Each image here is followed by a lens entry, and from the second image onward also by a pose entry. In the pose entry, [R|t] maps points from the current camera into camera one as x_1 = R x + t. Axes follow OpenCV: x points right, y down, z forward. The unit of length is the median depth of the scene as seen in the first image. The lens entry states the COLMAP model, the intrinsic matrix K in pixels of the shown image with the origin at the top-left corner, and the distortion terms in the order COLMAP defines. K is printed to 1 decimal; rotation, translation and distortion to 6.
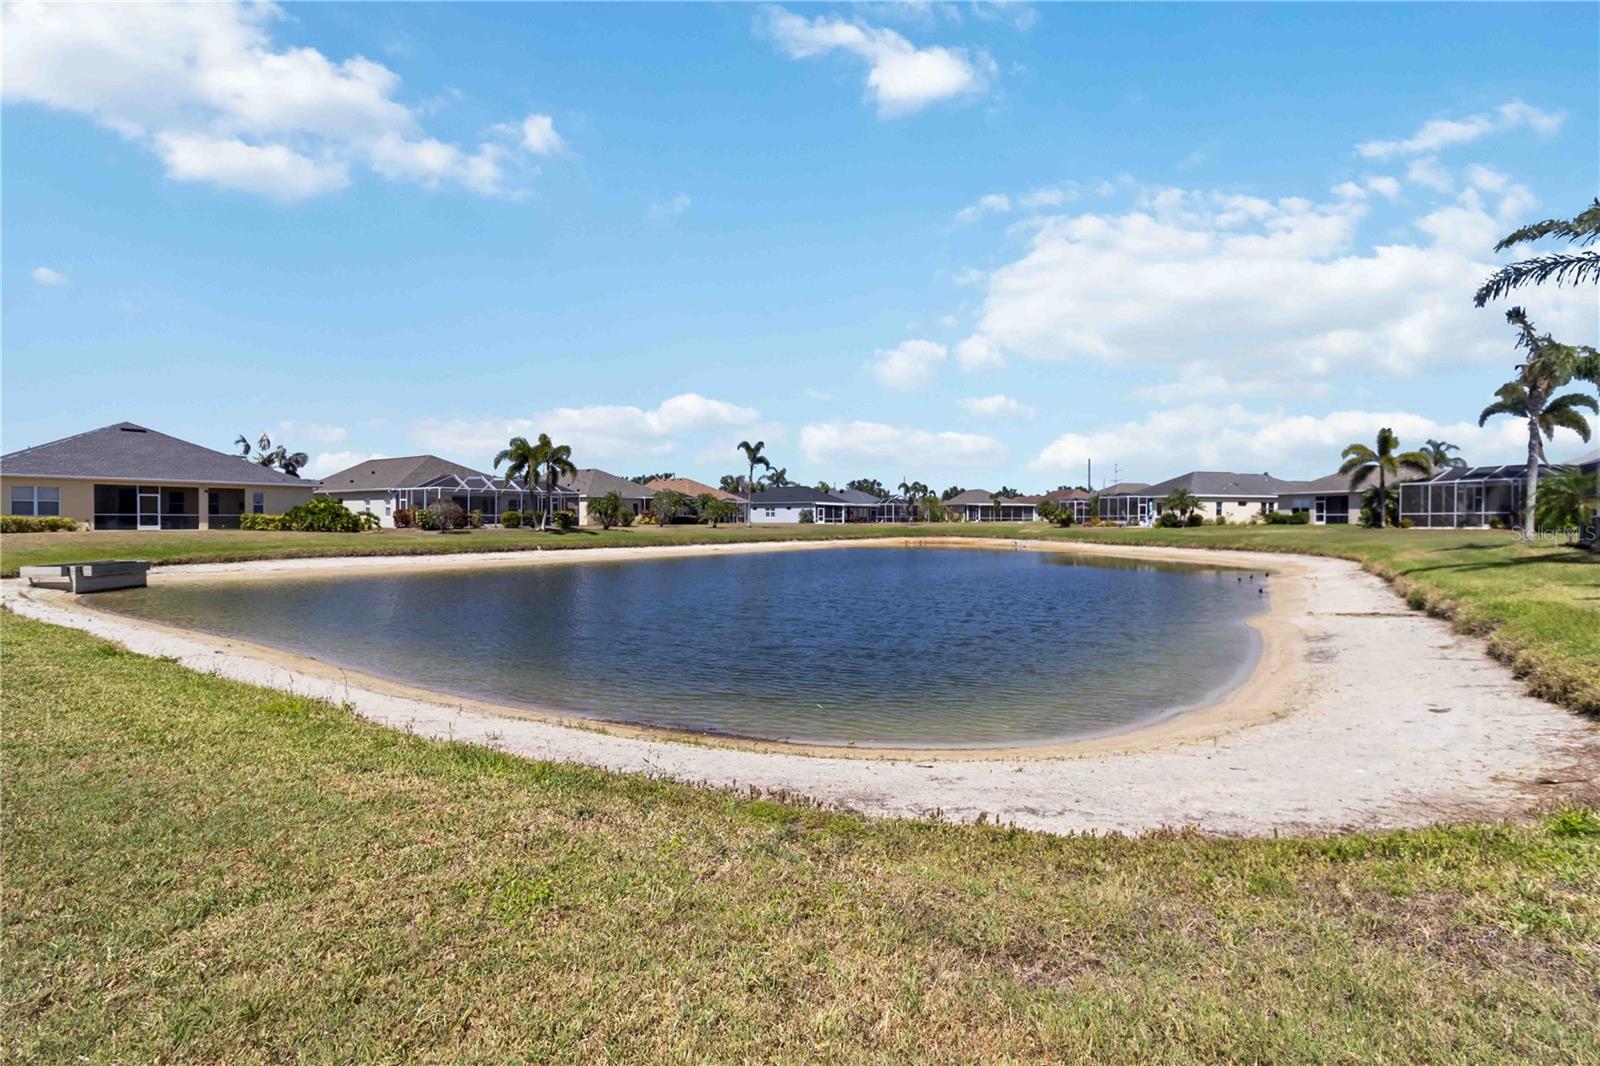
lens RADIAL K [[745.4, 0, 808.7], [0, 745.4, 529.9], [0, 0, 1]] dist [0.000318, 0.000742]
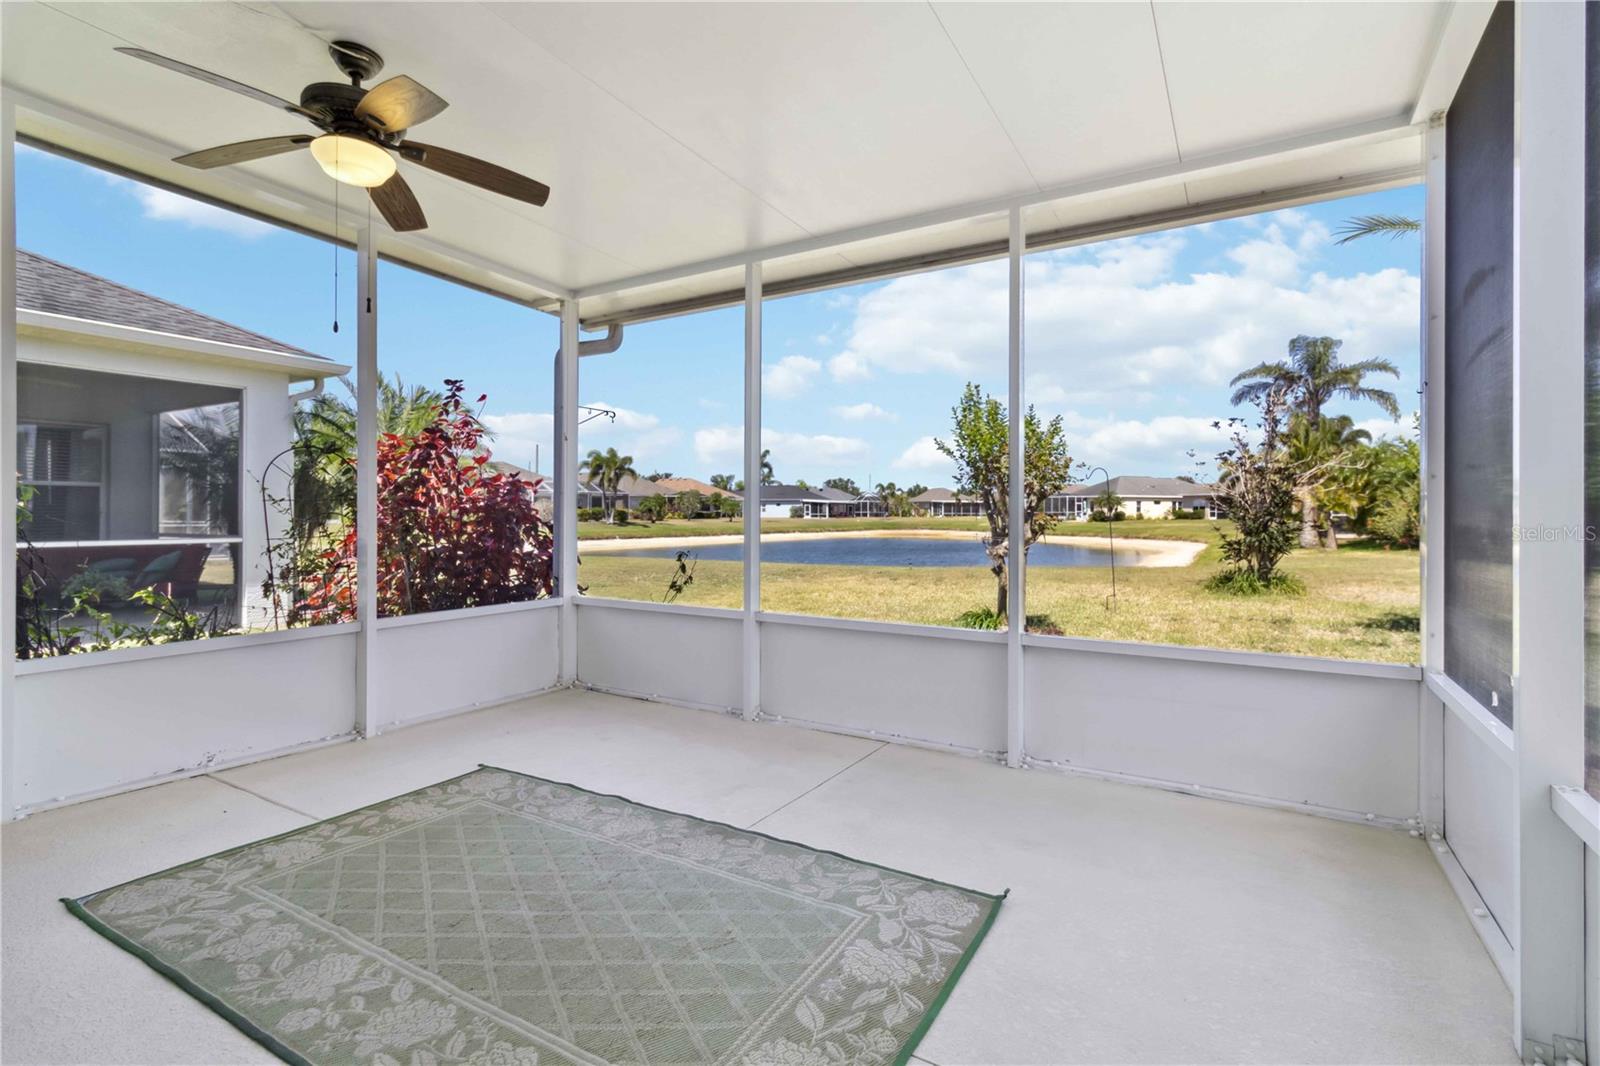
lens RADIAL K [[745.4, 0, 802.4], [0, 745.4, 521.5], [0, 0, 1]] dist [0.000318, 0.000742]
pose [[0.998566, 0.000945, 0.053530, -0.070782], [-0.000749, 0.999993, -0.003685, 0.001239], [-0.053533, 0.003639, 0.998559, -0.196324]]
